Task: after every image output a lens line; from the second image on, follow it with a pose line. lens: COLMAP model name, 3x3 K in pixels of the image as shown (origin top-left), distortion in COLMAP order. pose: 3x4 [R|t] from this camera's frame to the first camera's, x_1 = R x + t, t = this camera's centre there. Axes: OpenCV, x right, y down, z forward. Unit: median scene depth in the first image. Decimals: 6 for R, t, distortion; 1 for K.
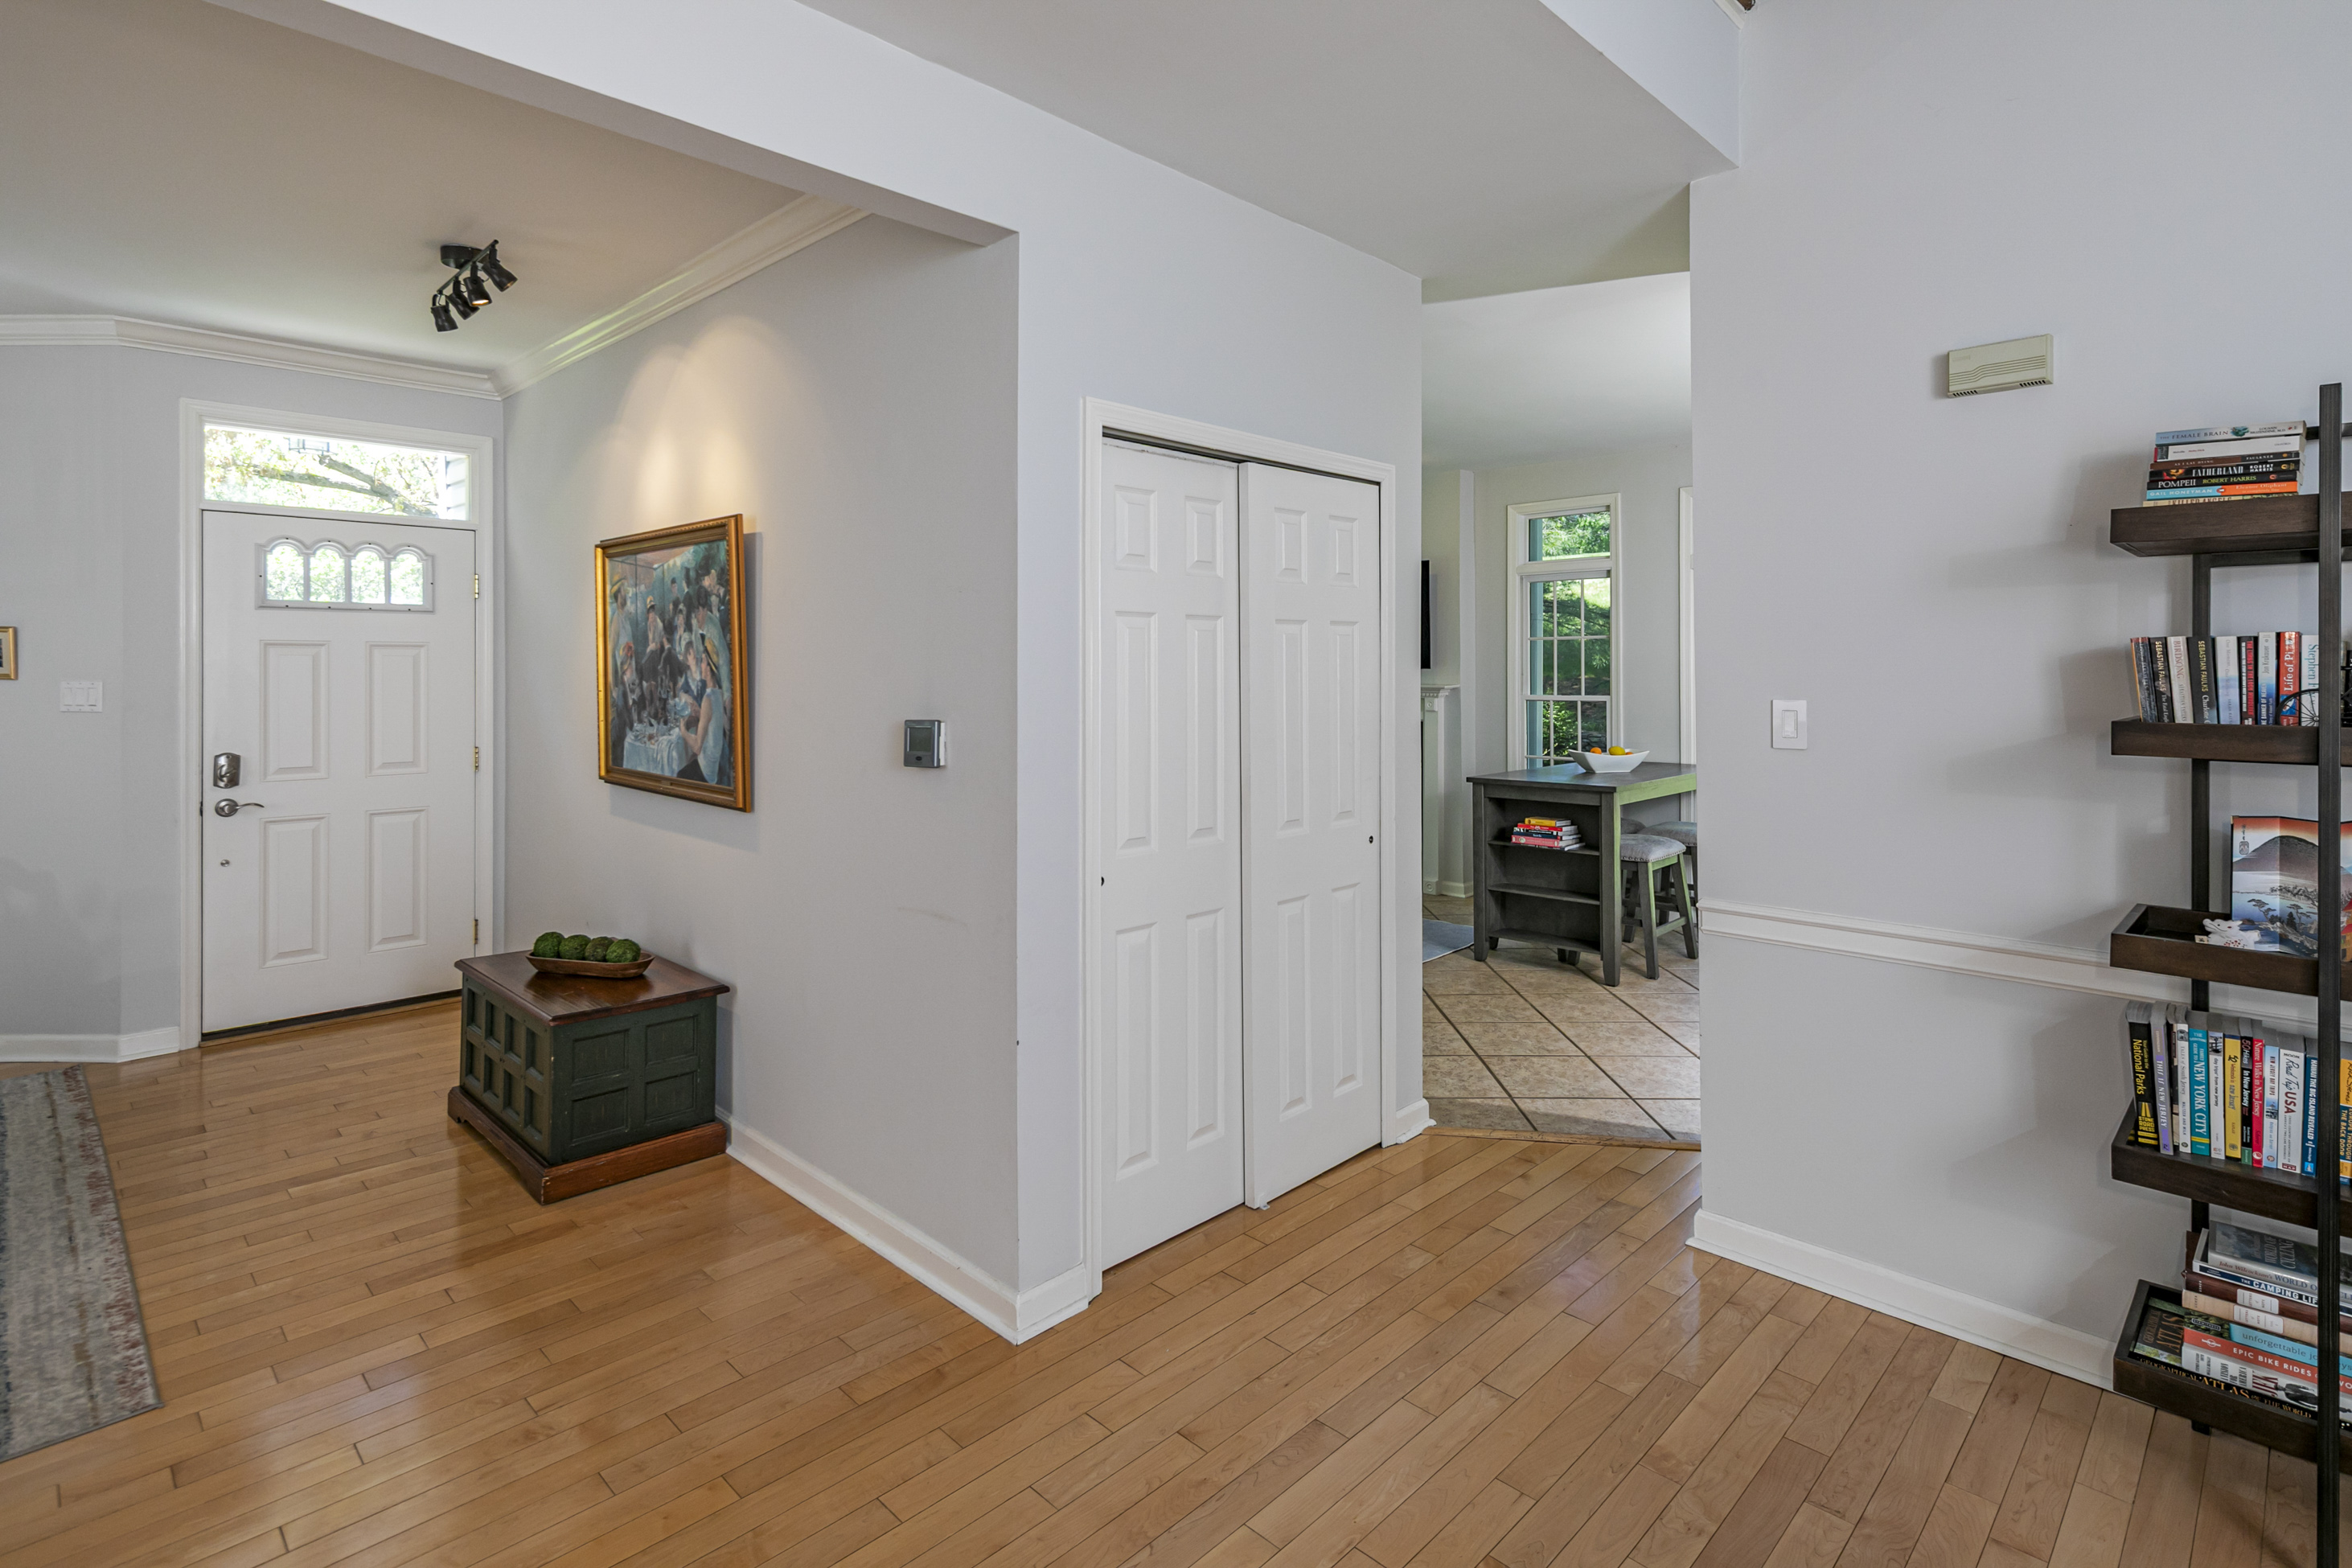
lens RADIAL K [[1150.4, 0, 1113.8], [0, 1150.4, 670.2], [0, 0, 1]] dist [0.019207, -0.006851]
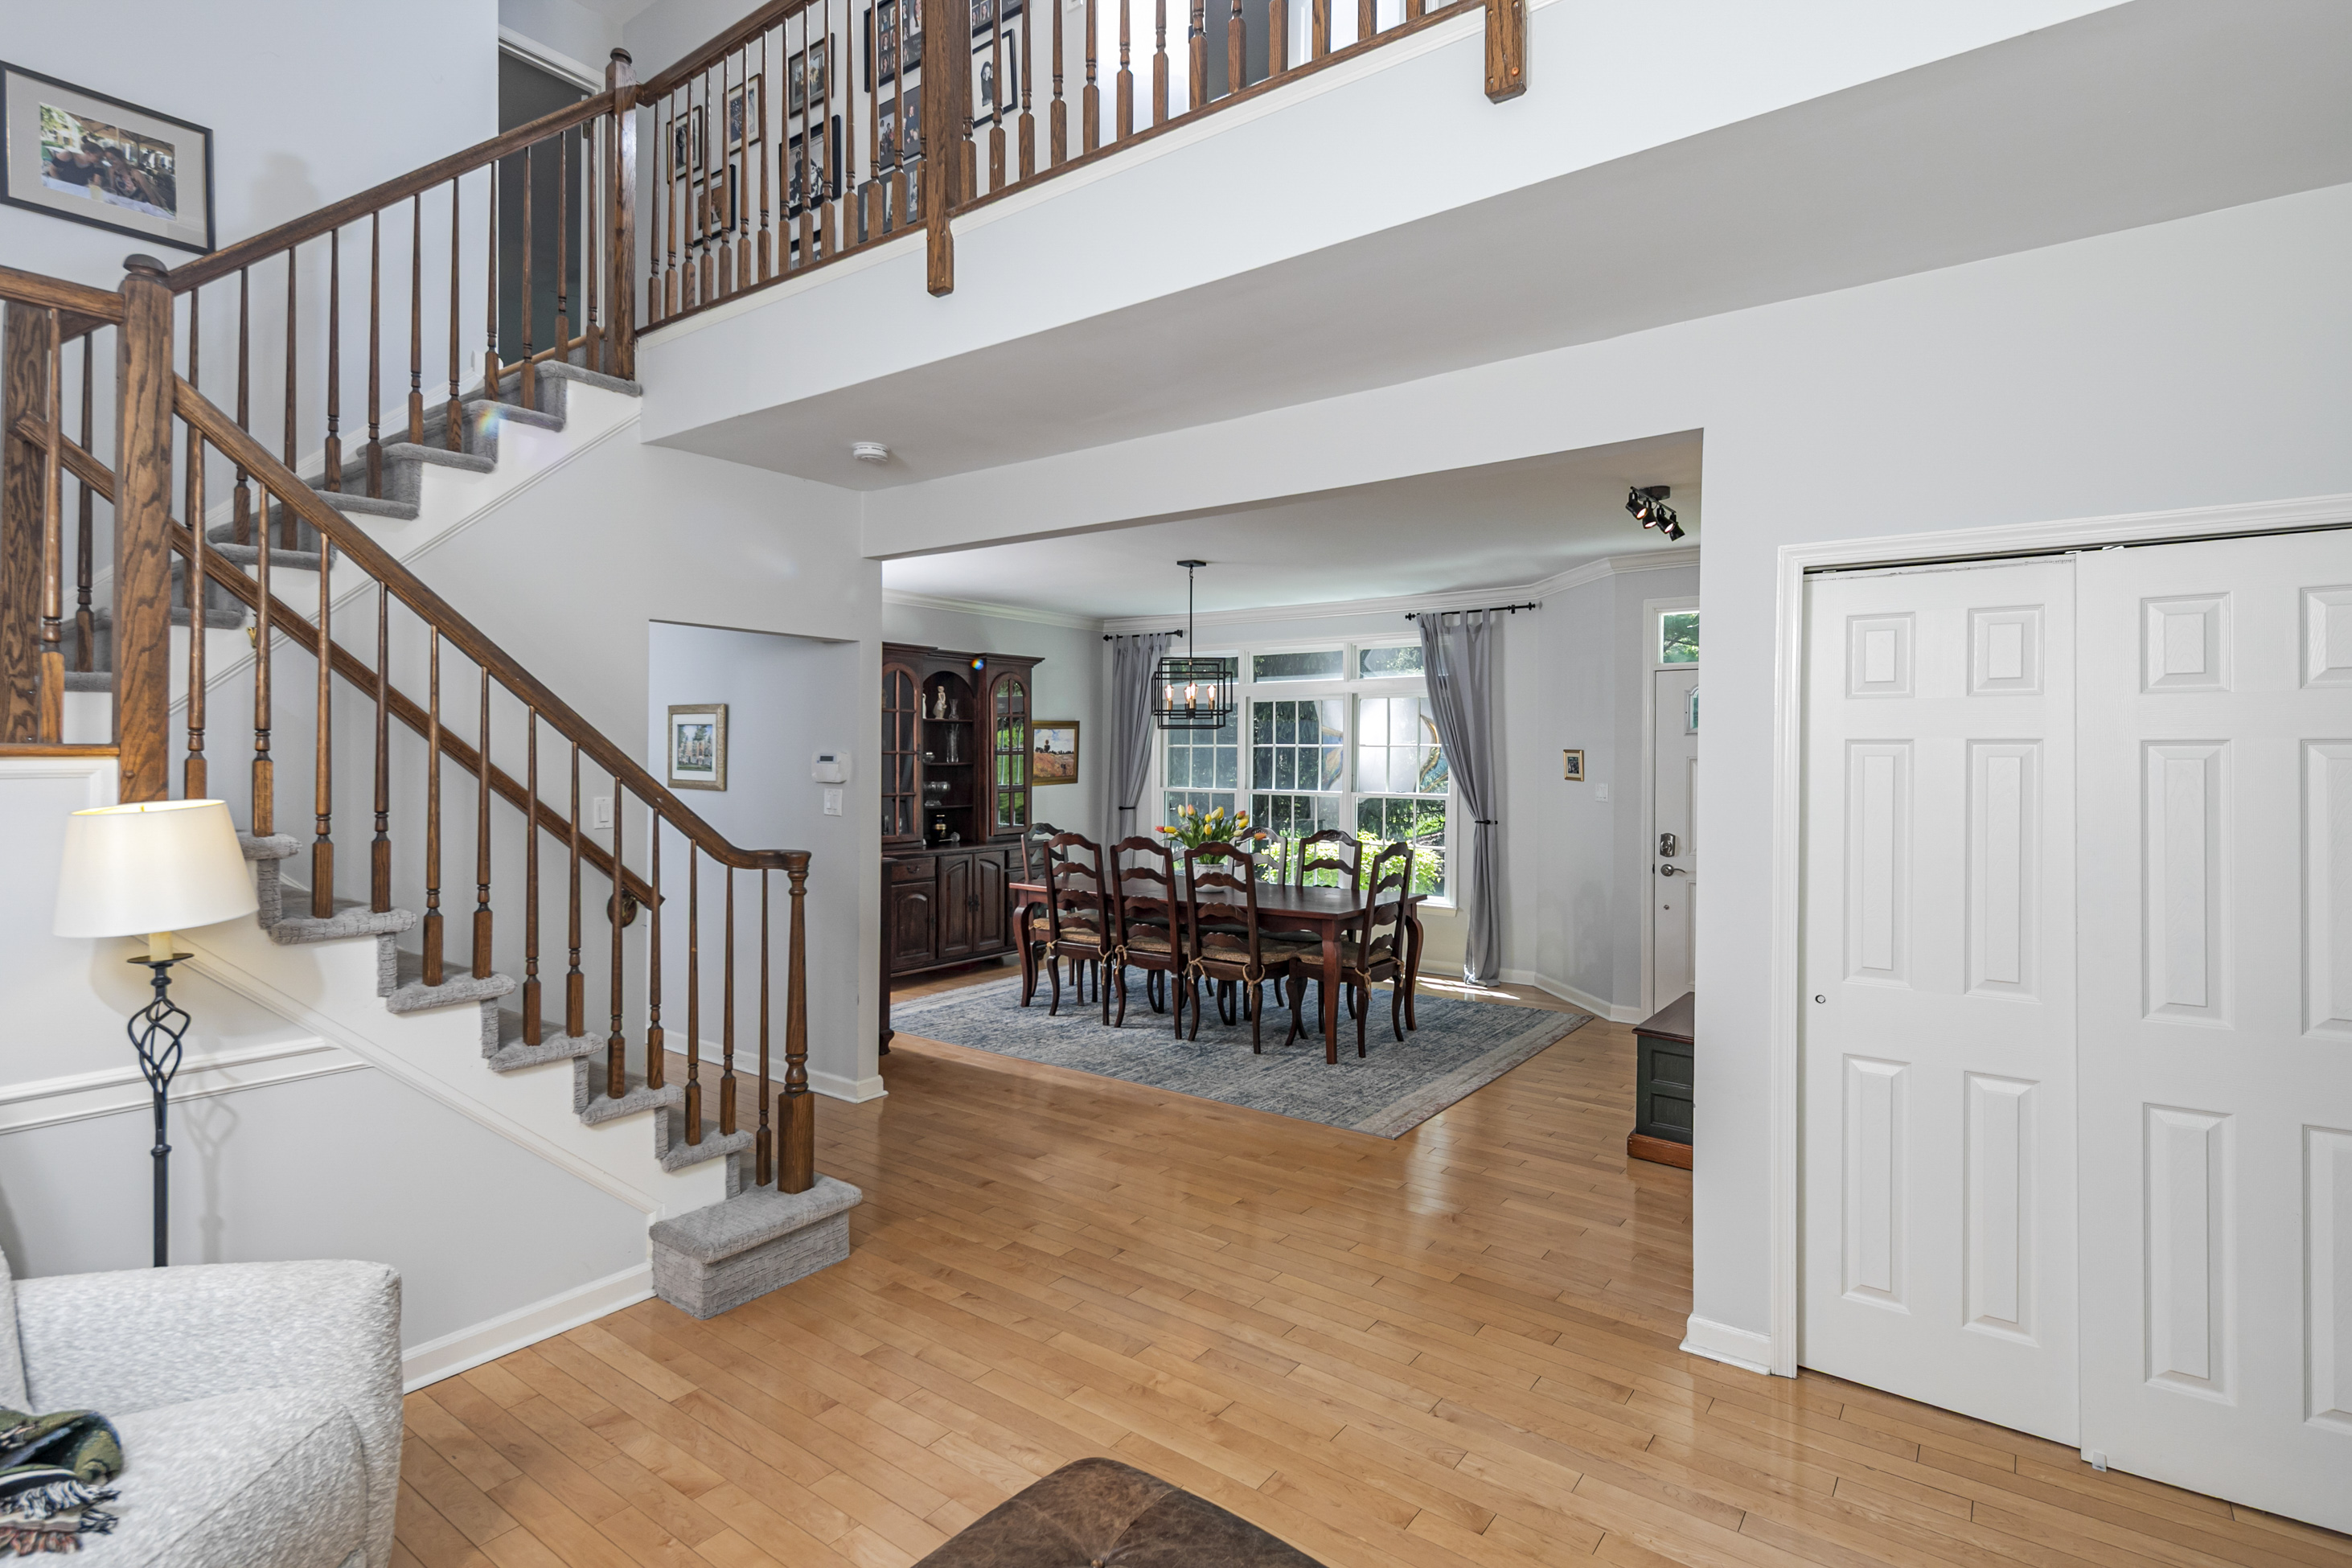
lens RADIAL K [[1150.4, 0, 1207.5], [0, 1150.4, 768.0], [0, 0, 1]] dist [0.019207, -0.006851]
pose [[0.163619, 0.007085, -0.986498, 0.718538], [-0.006096, 0.999962, 0.006171, -0.020710], [0.986505, 0.005004, 0.163656, 0.218576]]
